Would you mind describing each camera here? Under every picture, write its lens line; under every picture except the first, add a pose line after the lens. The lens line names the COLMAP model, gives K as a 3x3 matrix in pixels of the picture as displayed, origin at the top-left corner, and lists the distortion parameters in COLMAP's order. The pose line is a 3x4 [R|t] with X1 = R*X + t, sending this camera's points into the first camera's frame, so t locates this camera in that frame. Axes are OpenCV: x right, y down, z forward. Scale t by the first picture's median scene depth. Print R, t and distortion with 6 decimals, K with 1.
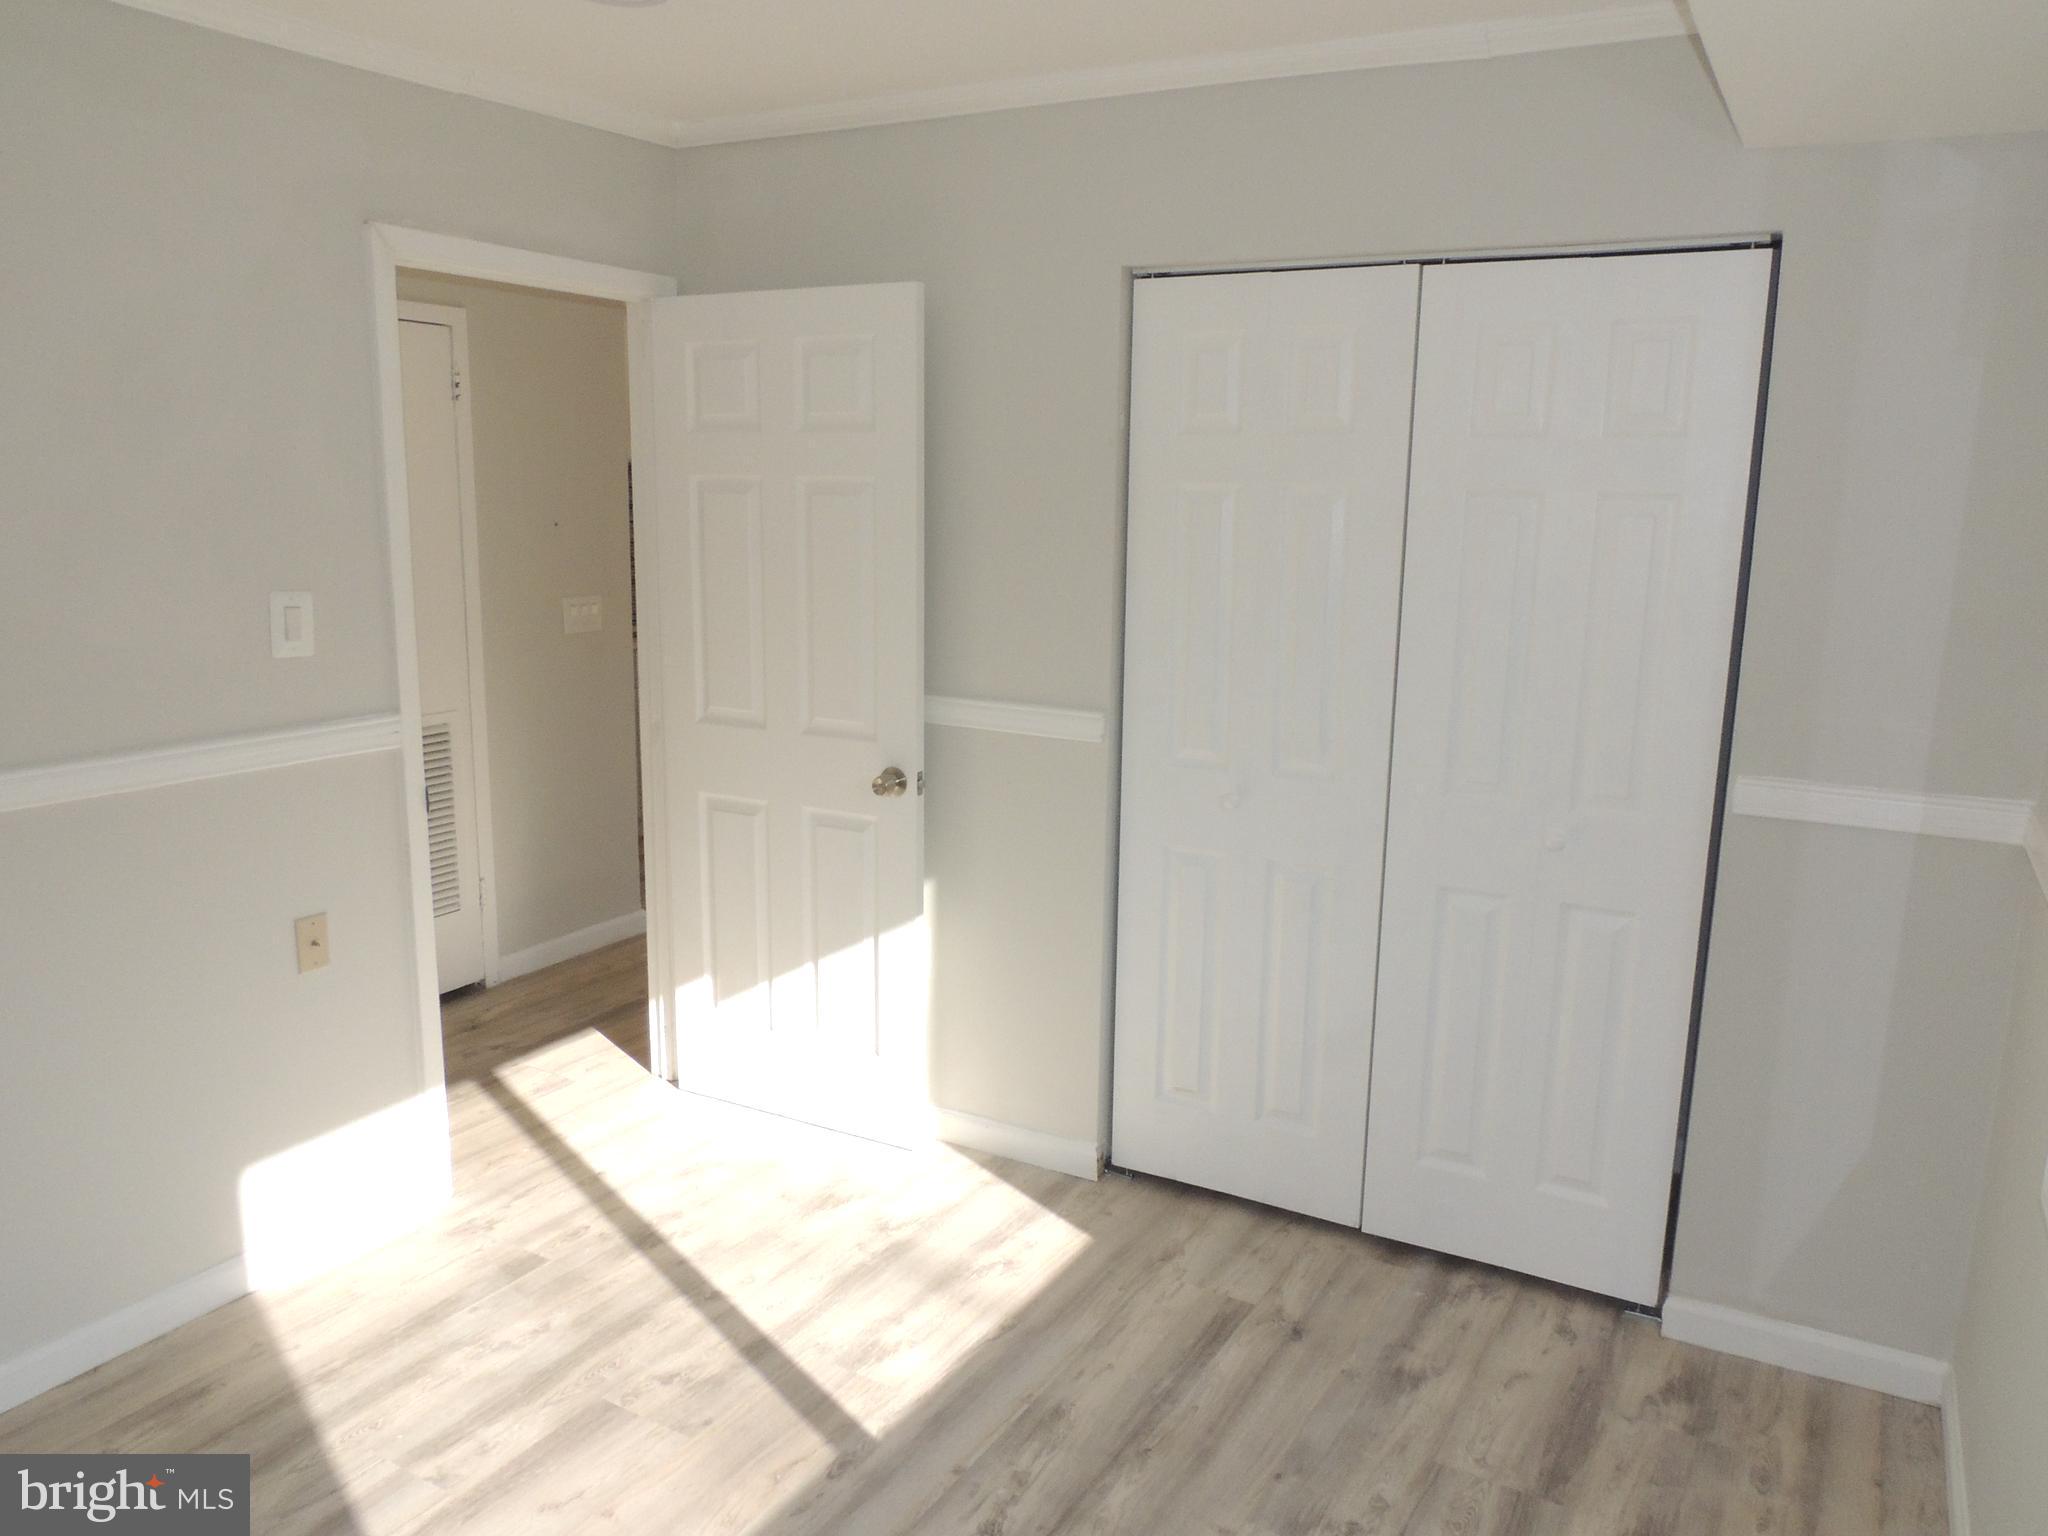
lens RADIAL K [[1458.6, 0, 1034.3], [0, 1458.6, 770.6], [0, 0, 1]] dist [-0.025329, 0.005489]
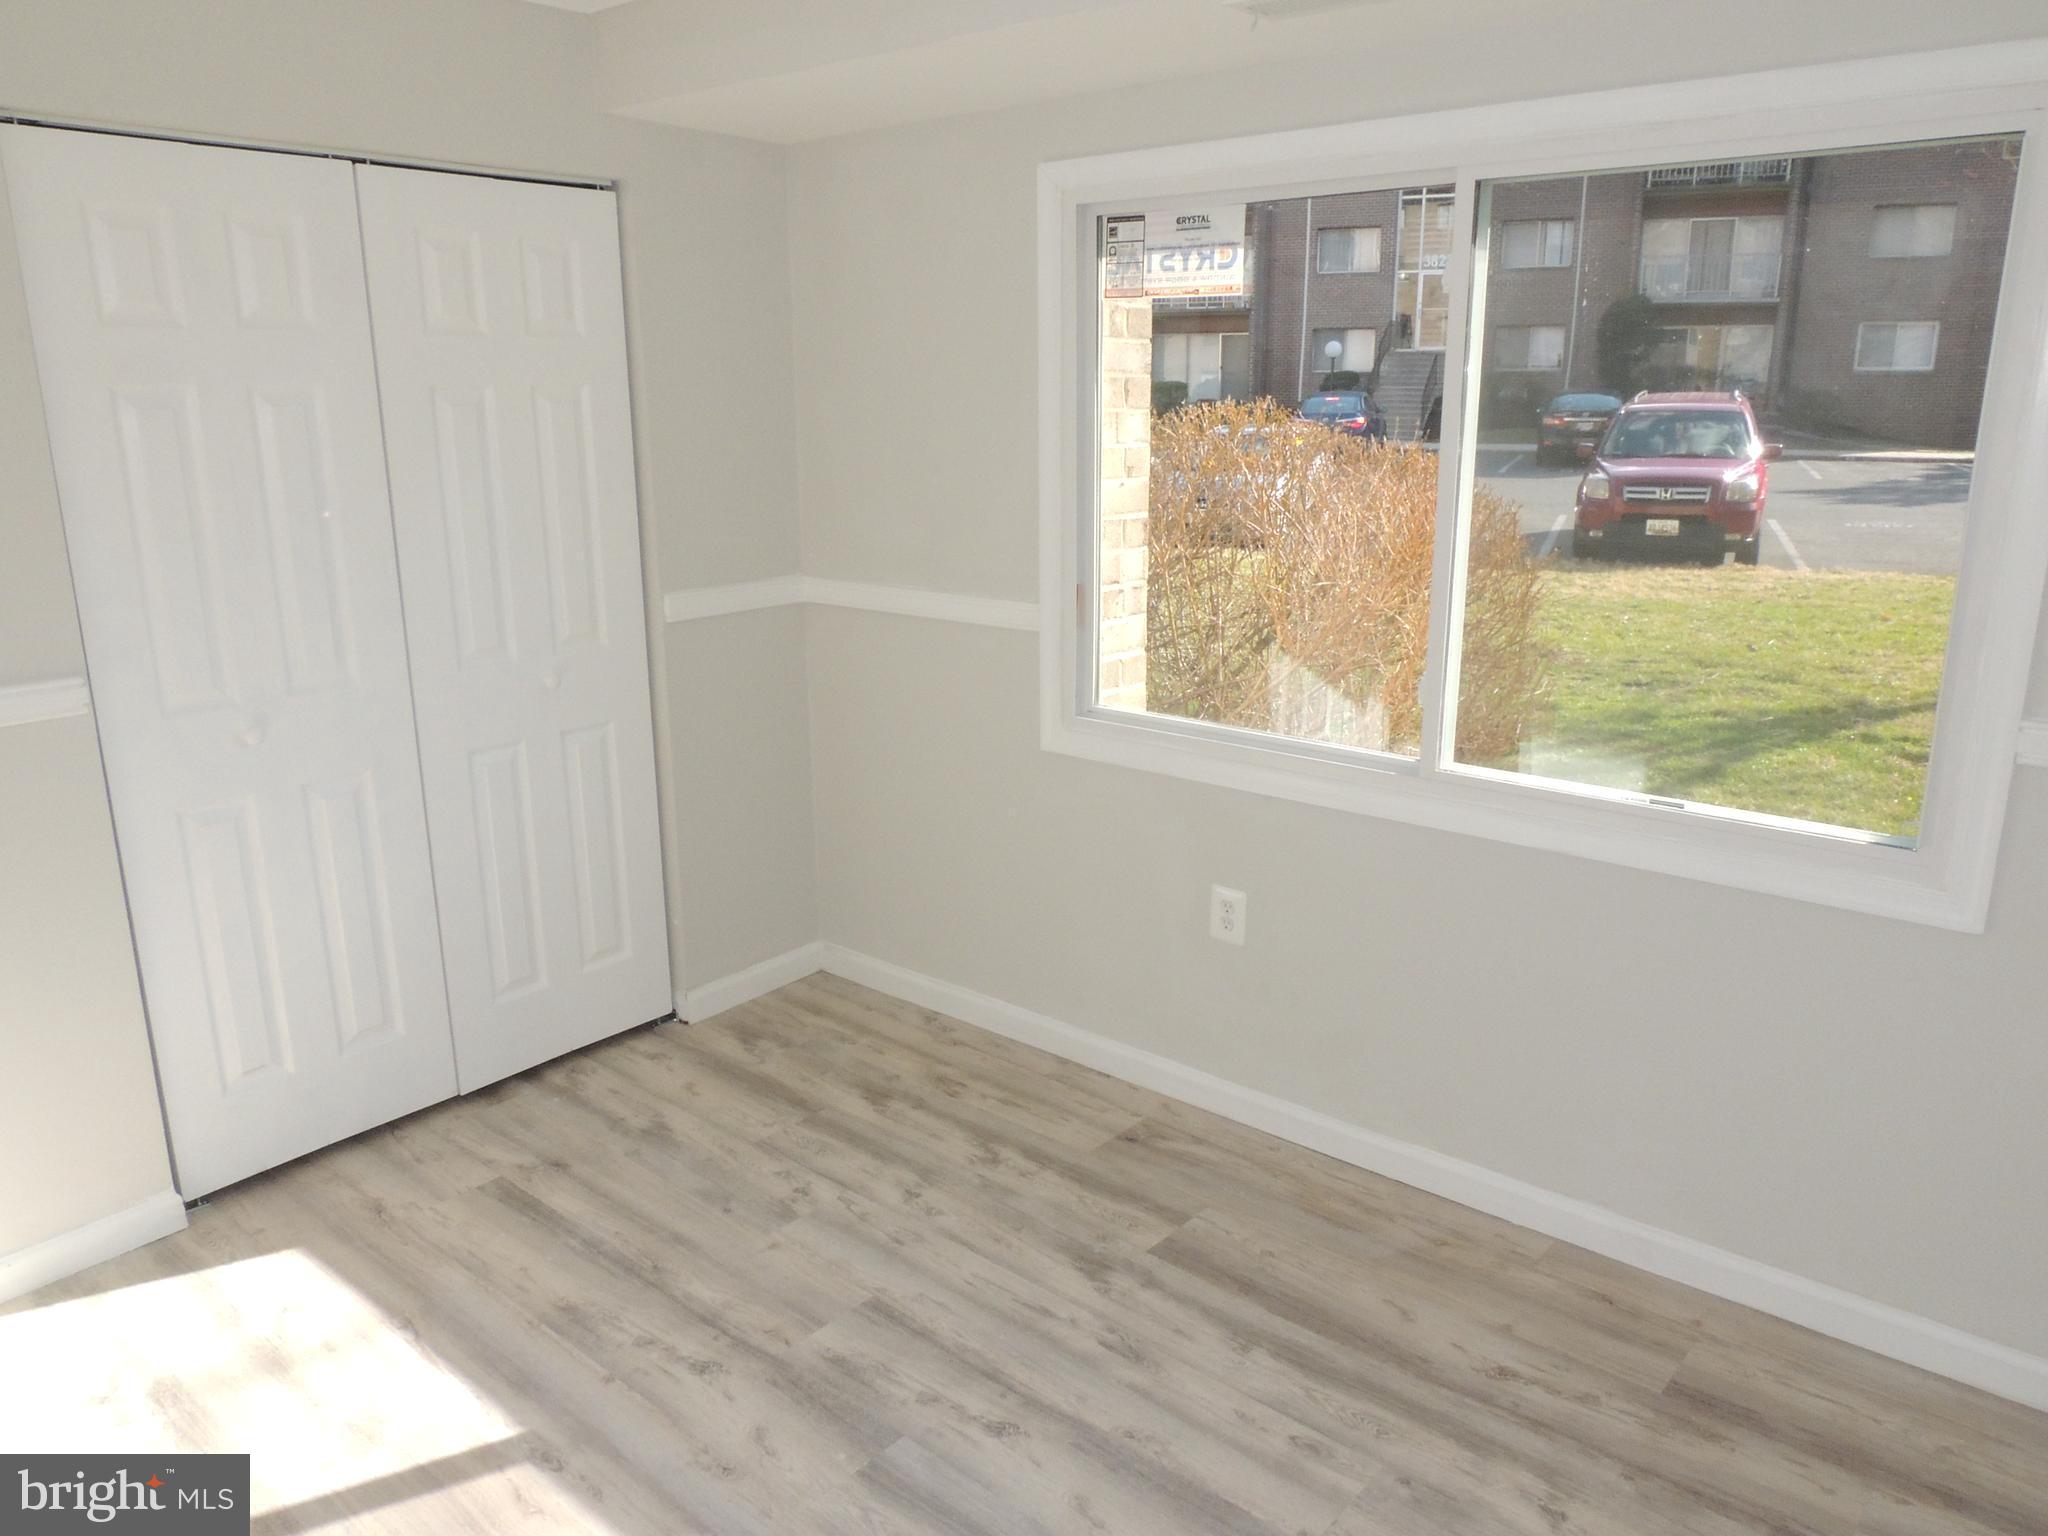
lens RADIAL K [[1458.6, 0, 1036.1], [0, 1458.6, 768.1], [0, 0, 1]] dist [-0.025329, 0.005489]
pose [[0.177327, -0.270305, 0.946303, -0.726327], [0.196366, 0.951925, 0.235114, -0.087058], [-0.964363, 0.144130, 0.221880, 0.371440]]
